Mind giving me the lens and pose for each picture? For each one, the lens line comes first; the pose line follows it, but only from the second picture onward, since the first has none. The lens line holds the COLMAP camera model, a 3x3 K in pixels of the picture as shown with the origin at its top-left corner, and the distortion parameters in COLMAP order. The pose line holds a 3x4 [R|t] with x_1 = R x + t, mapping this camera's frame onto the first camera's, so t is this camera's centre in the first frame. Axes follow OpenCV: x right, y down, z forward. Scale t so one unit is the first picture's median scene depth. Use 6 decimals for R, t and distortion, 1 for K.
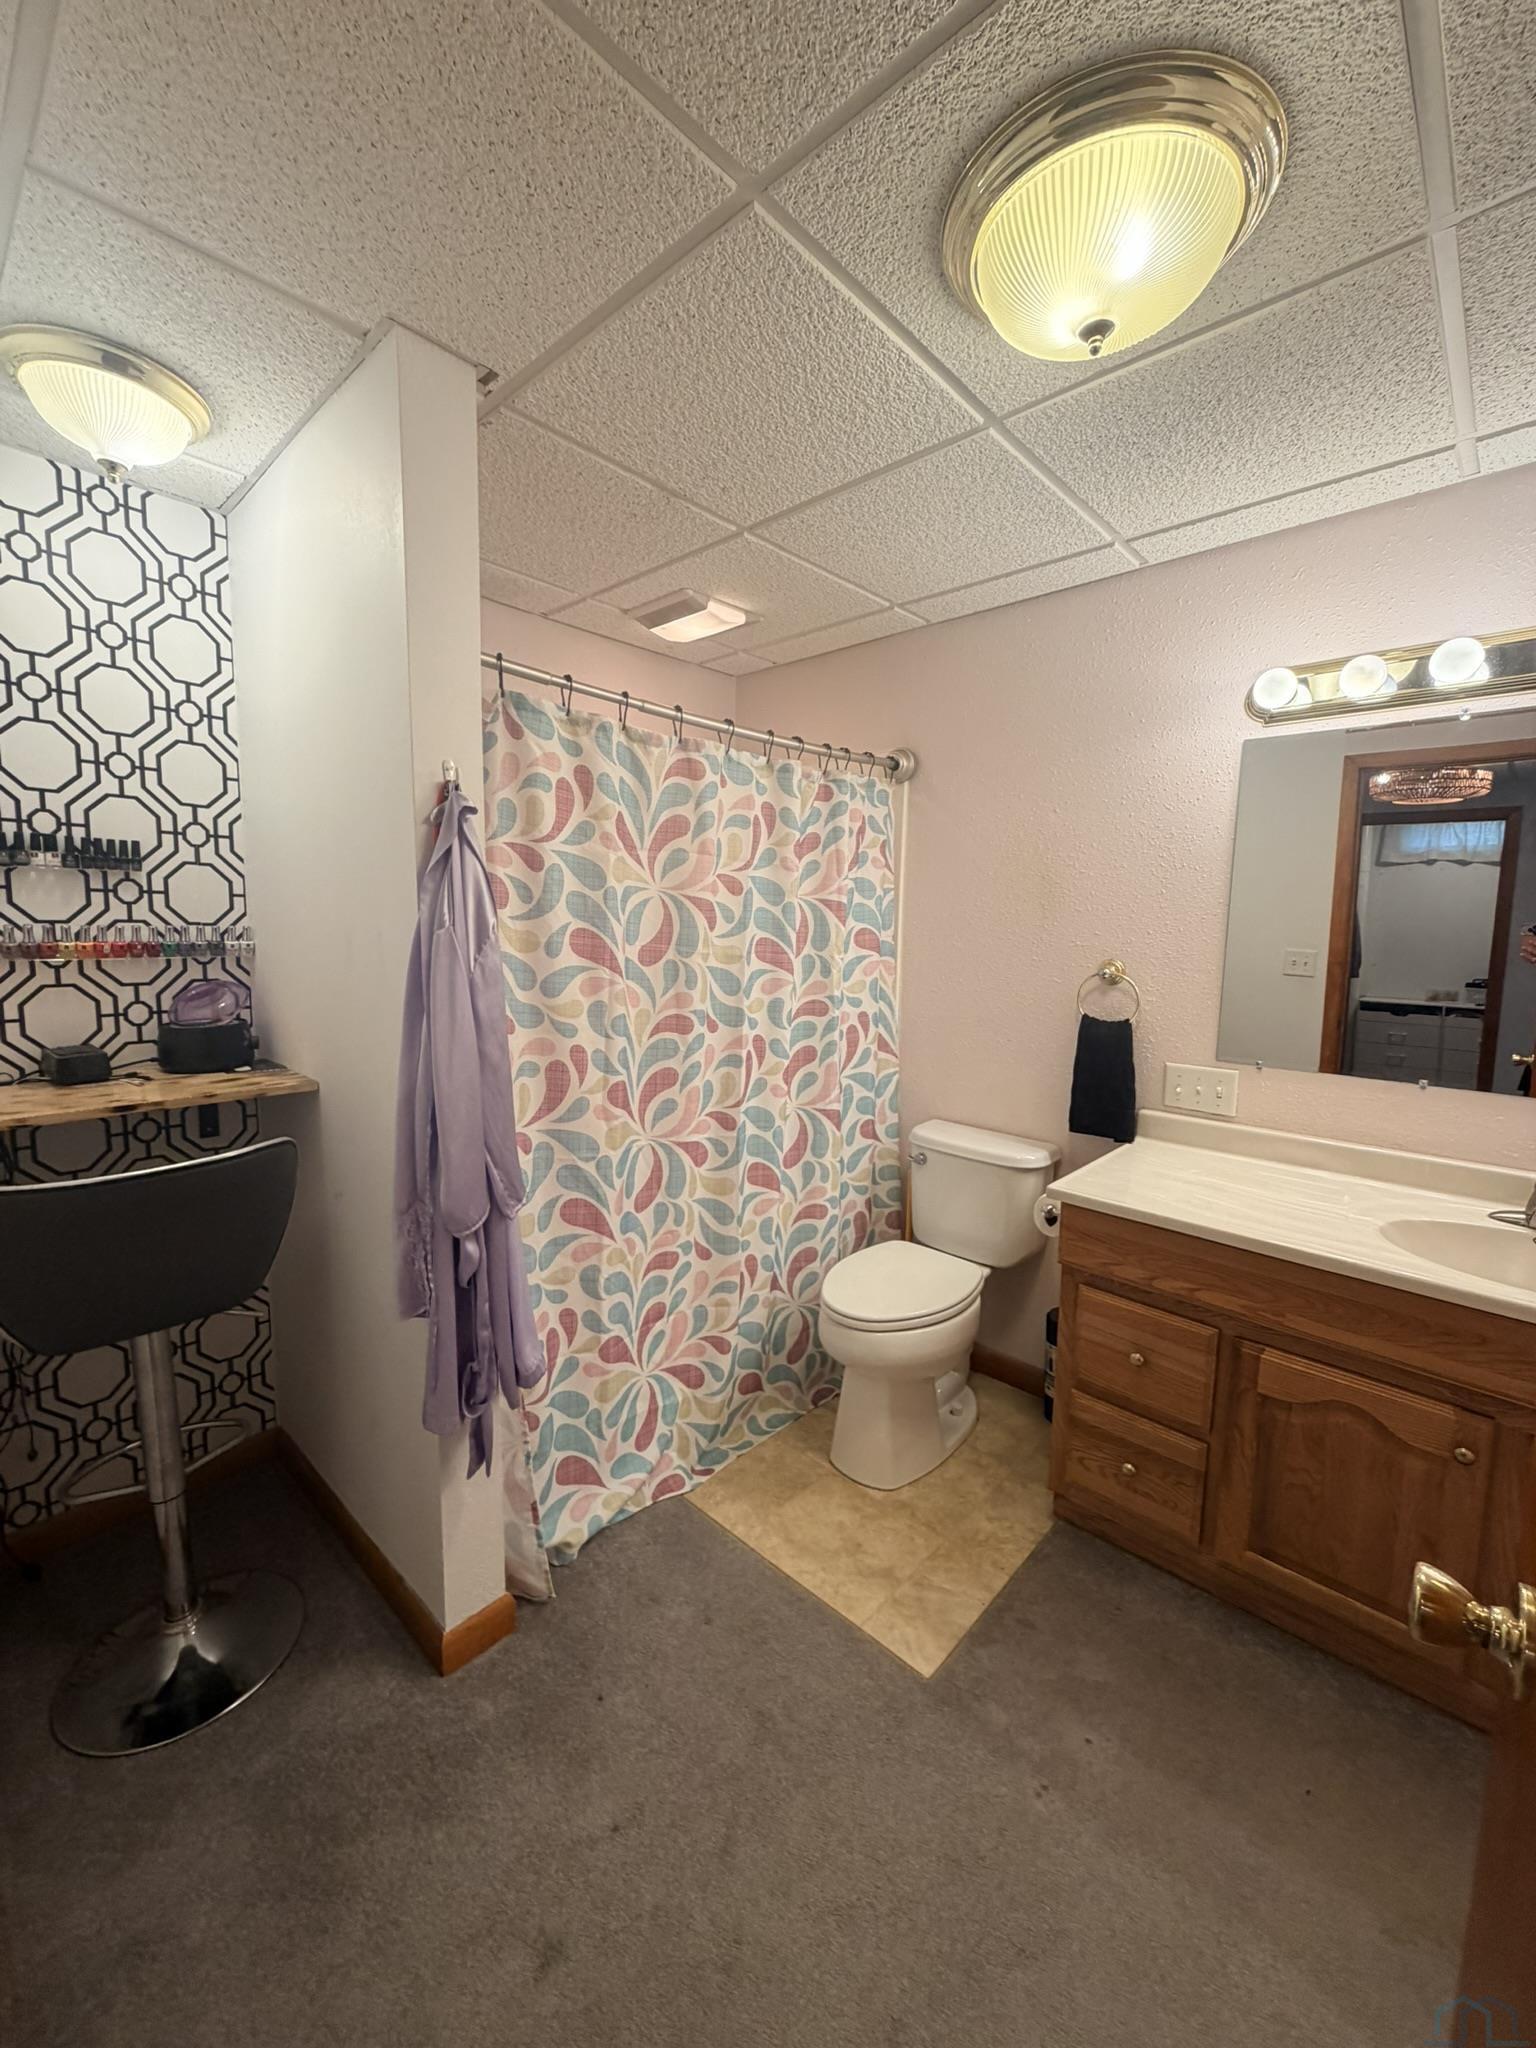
lens RADIAL K [[822.6, 0, 762.9], [0, 822.6, 1011.1], [0, 0, 1]] dist [0.000167, 0.000008]
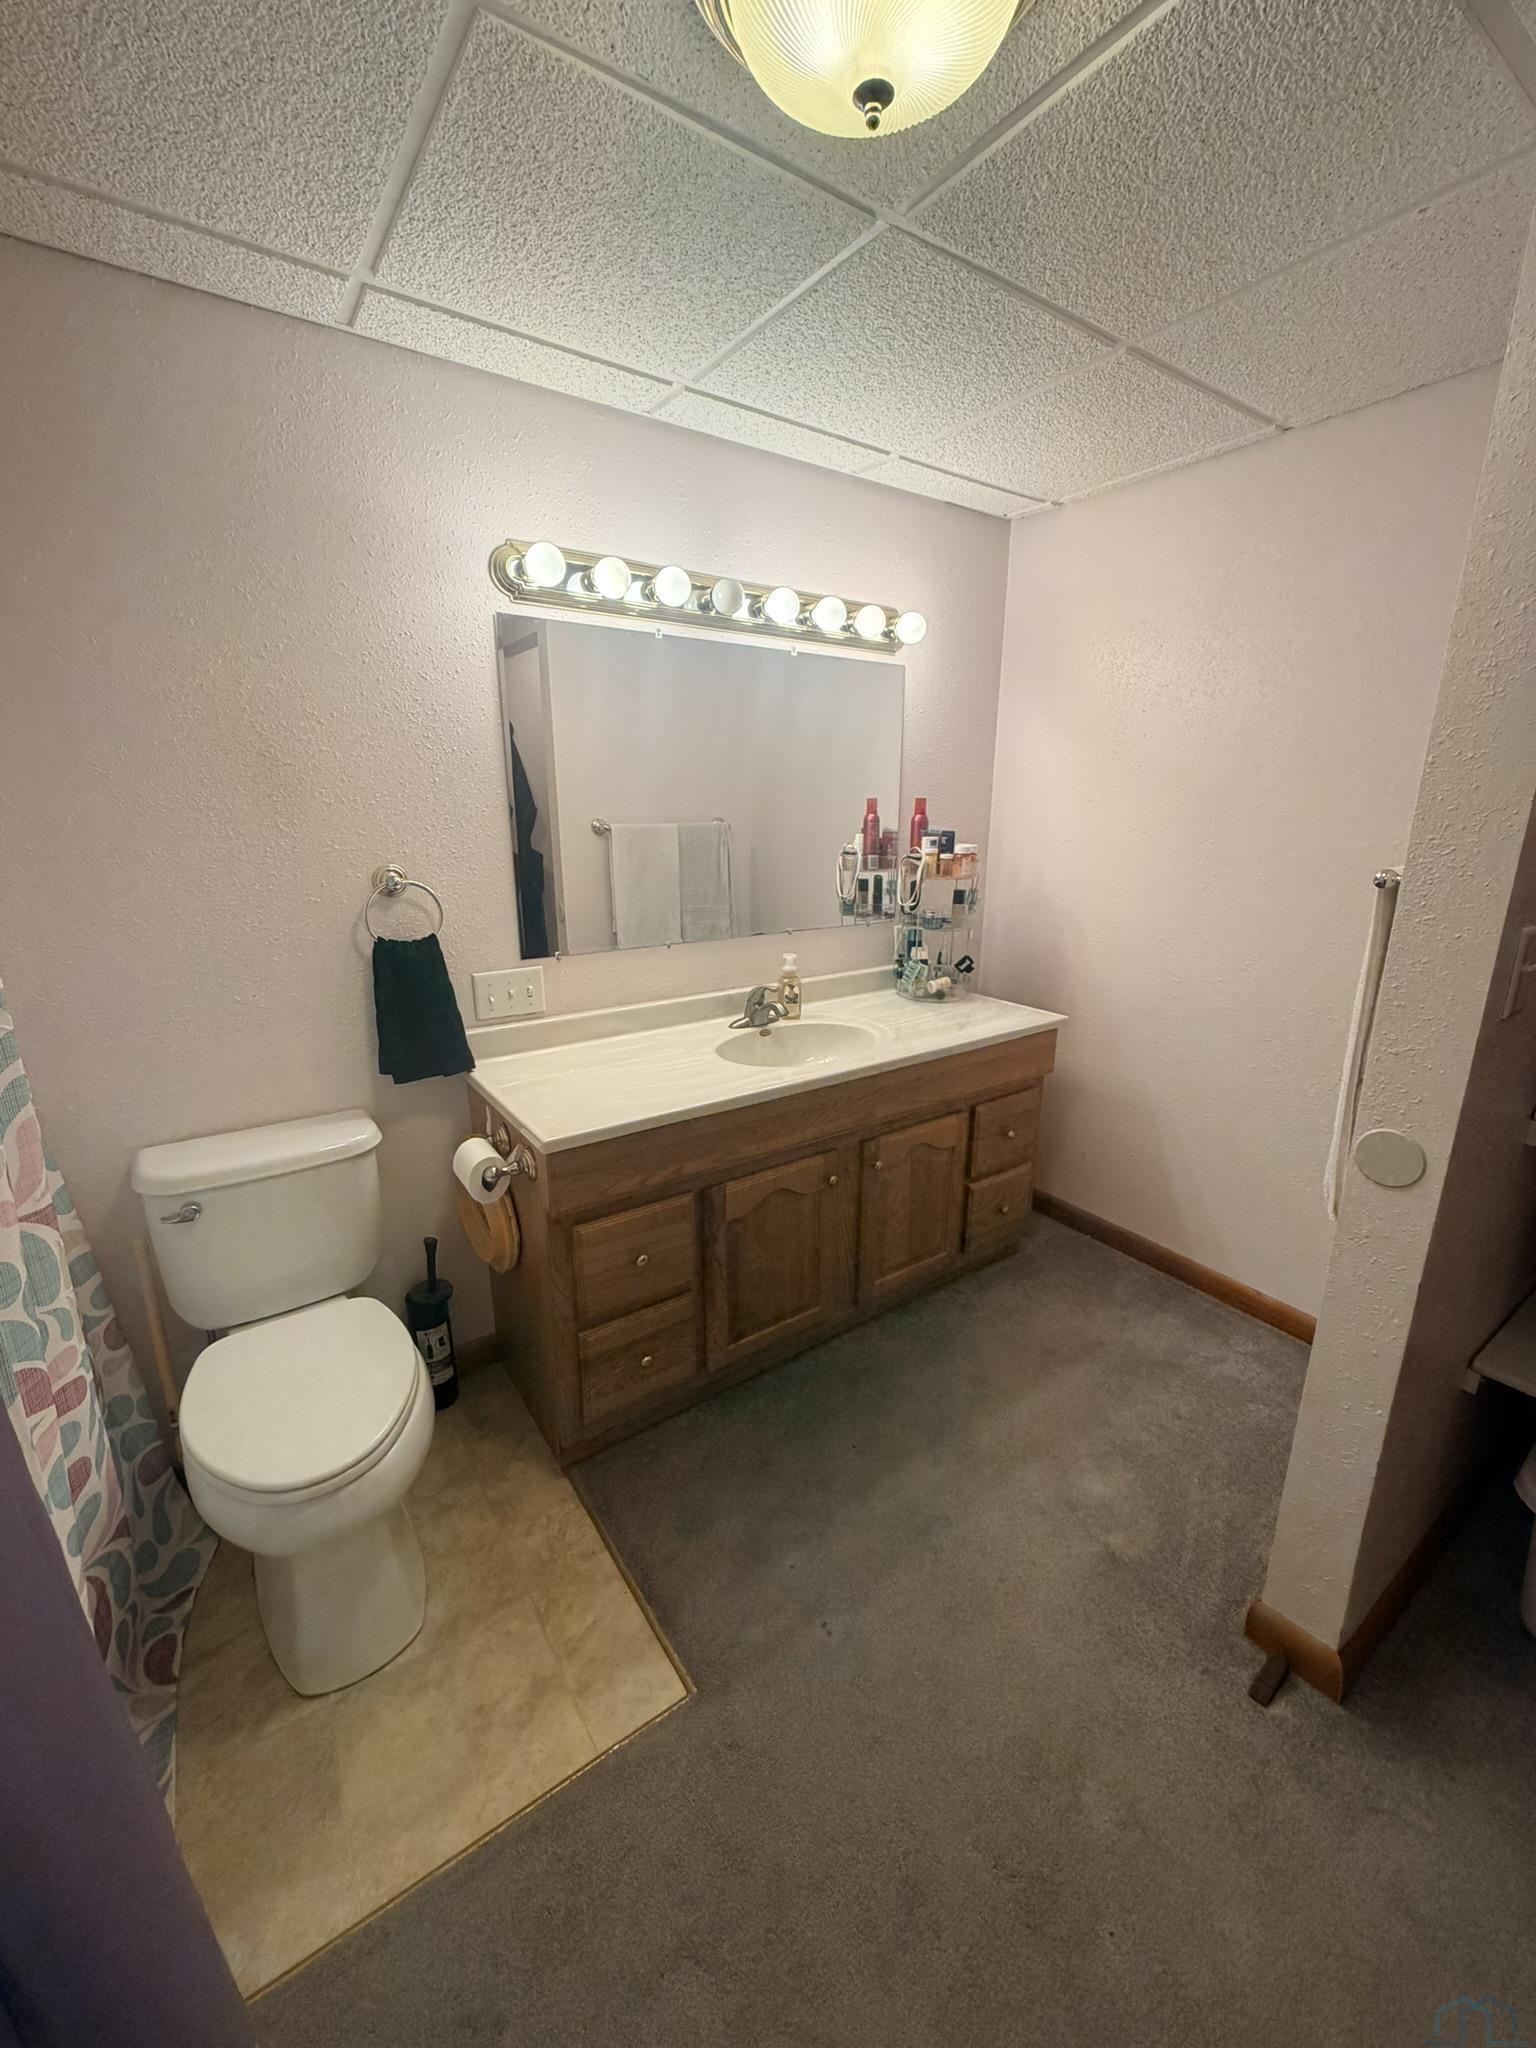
lens RADIAL K [[822.6, 0, 762.9], [0, 822.6, 1011.1], [0, 0, 1]] dist [0.000167, 0.000008]
pose [[0.192100, -0.258011, 0.946852, -0.403077], [0.111616, 0.964305, 0.240122, -0.102041], [-0.975007, 0.059556, 0.214041, 0.624998]]
